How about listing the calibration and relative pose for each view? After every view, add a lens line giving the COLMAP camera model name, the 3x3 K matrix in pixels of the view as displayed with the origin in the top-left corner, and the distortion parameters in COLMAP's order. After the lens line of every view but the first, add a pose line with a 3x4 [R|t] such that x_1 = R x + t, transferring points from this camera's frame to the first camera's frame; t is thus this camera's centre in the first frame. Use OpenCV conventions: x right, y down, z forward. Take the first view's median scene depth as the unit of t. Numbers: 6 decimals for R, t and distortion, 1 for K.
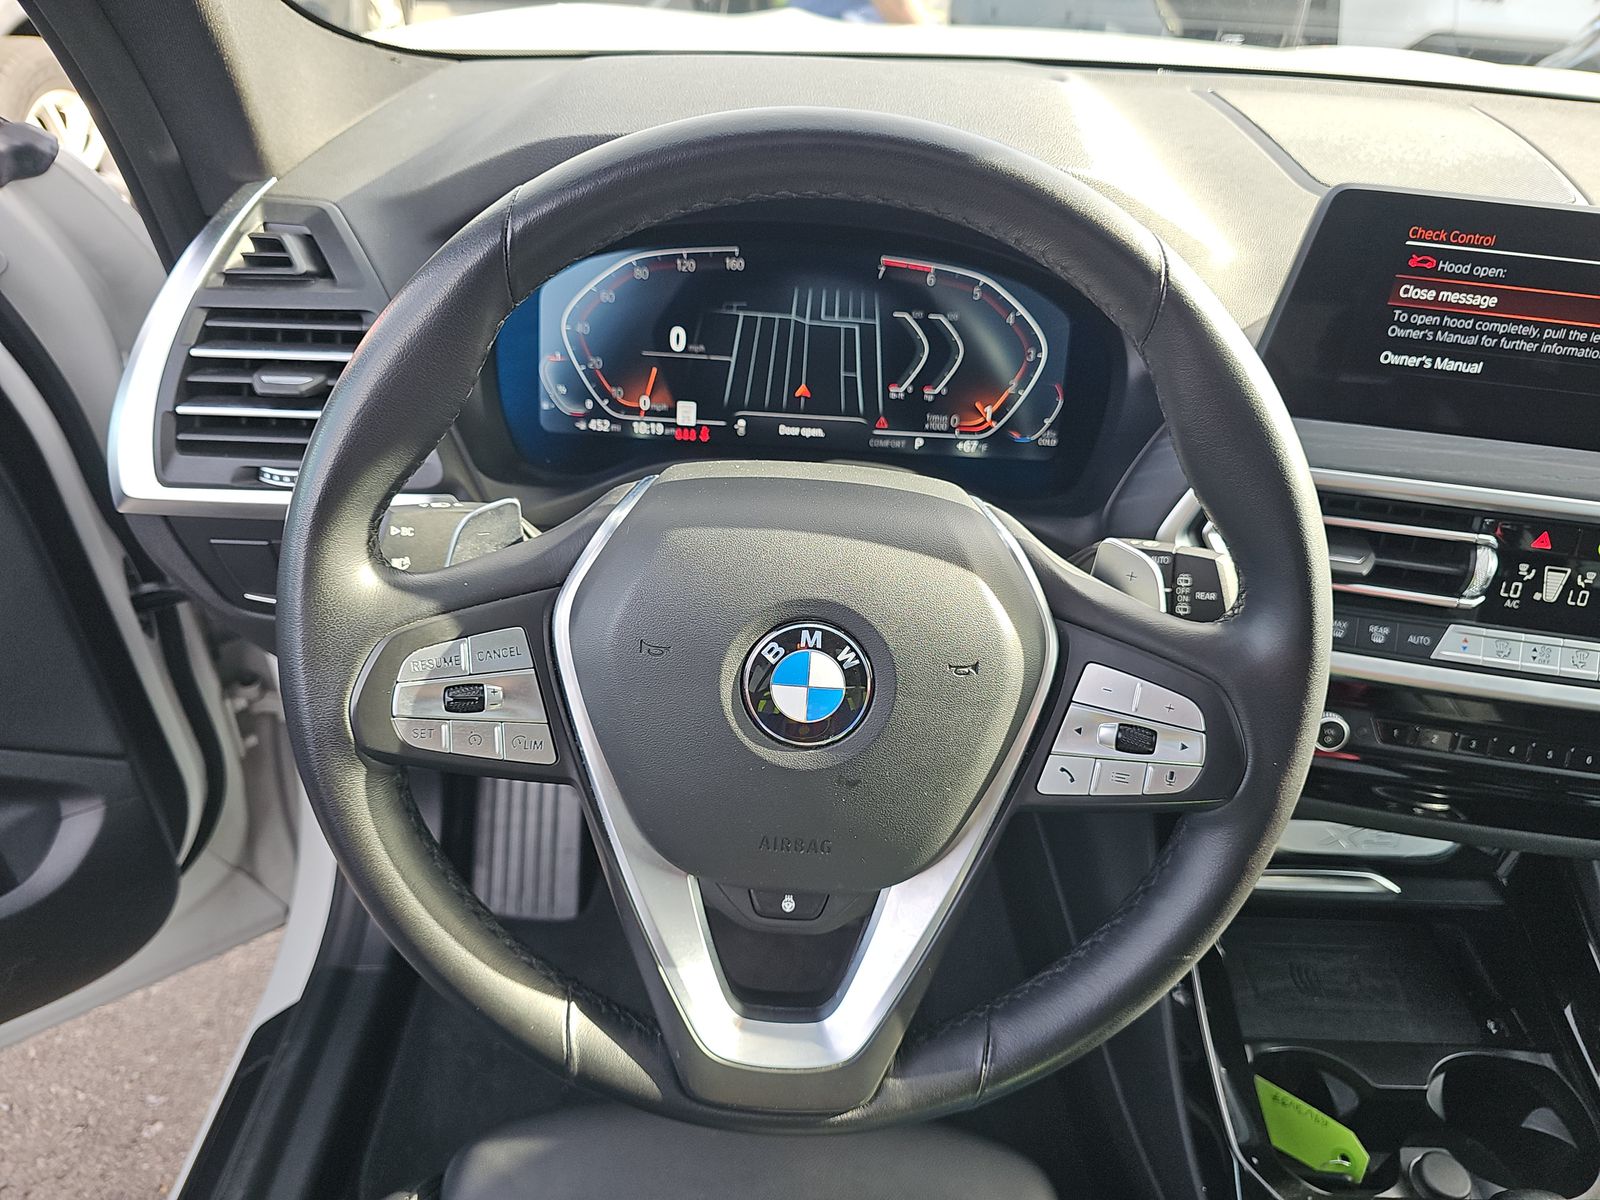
lens RADIAL K [[1043.6, 0, 802.8], [0, 1043.6, 683.7], [0, 0, 1]] dist [0.028755, -0.035834]
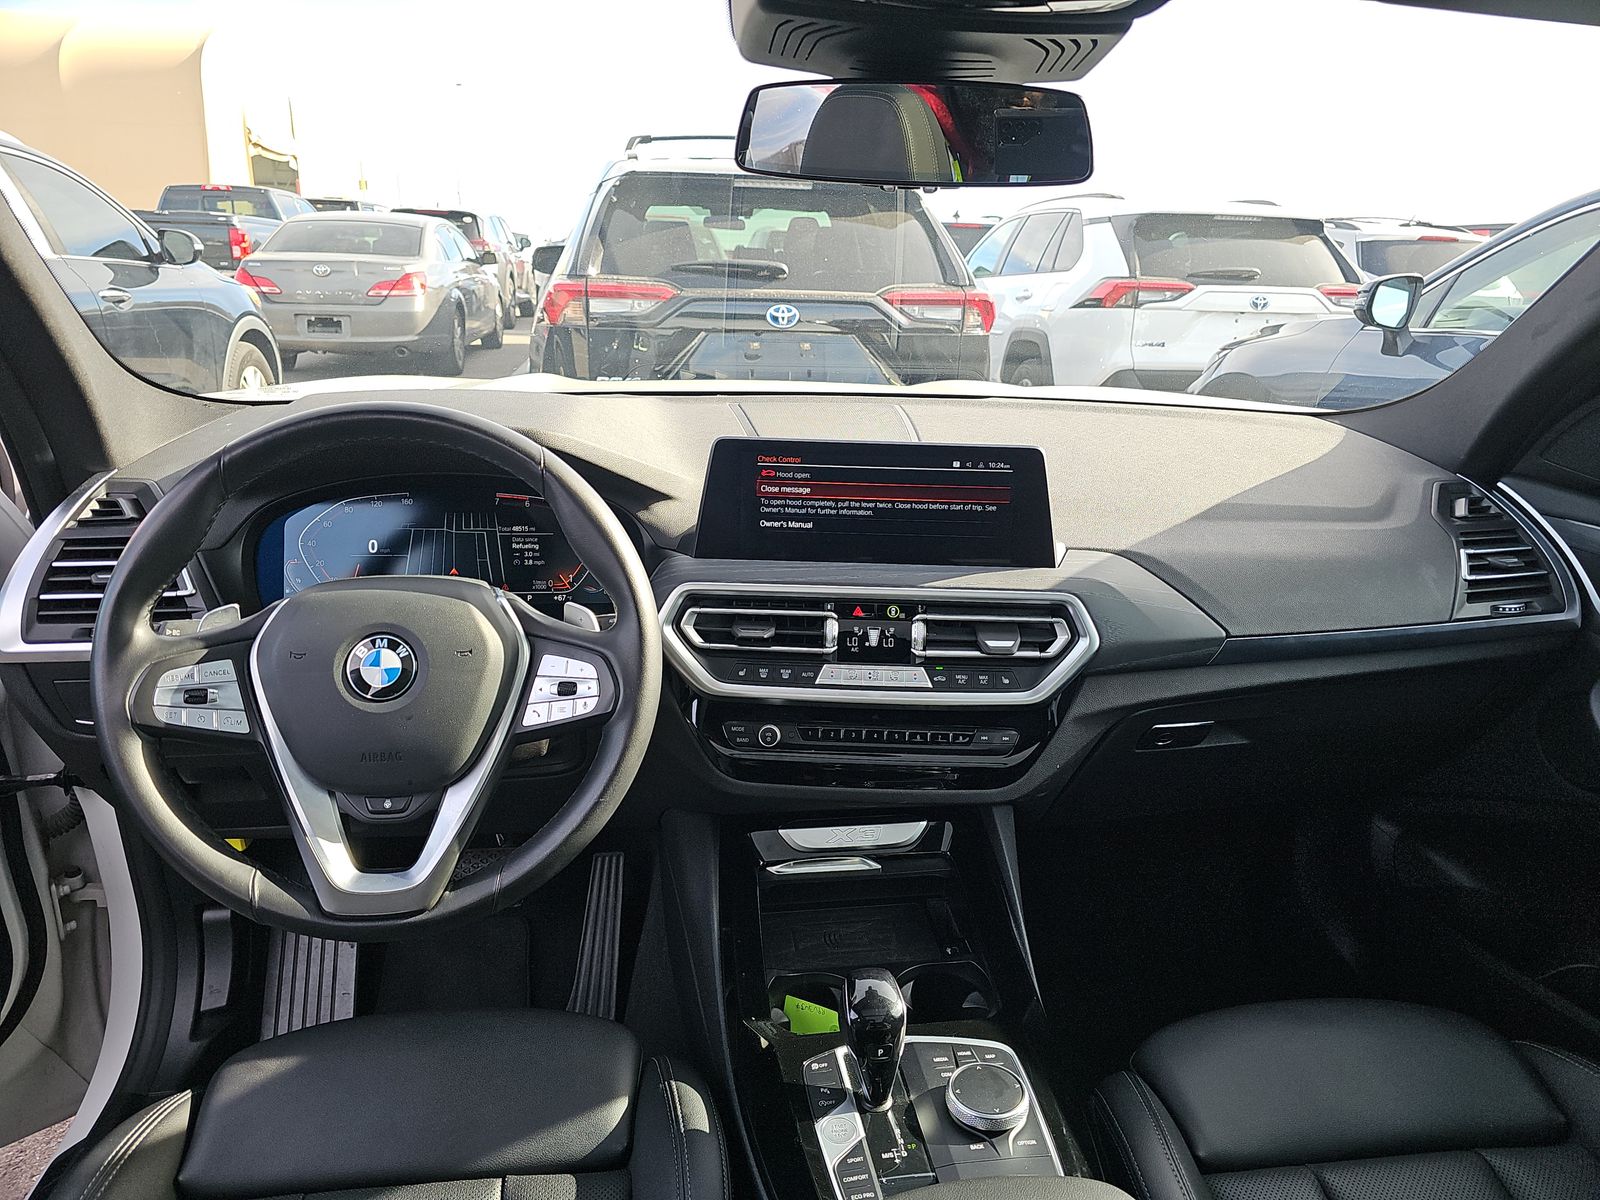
lens RADIAL K [[1043.6, 0, 802.8], [0, 1043.6, 683.7], [0, 0, 1]] dist [0.028755, -0.035834]
pose [[0.989946, -0.073614, 0.120780, 0.391928], [0.104646, 0.955663, -0.275240, 0.468611], [-0.095164, 0.285111, 0.953759, -0.665581]]
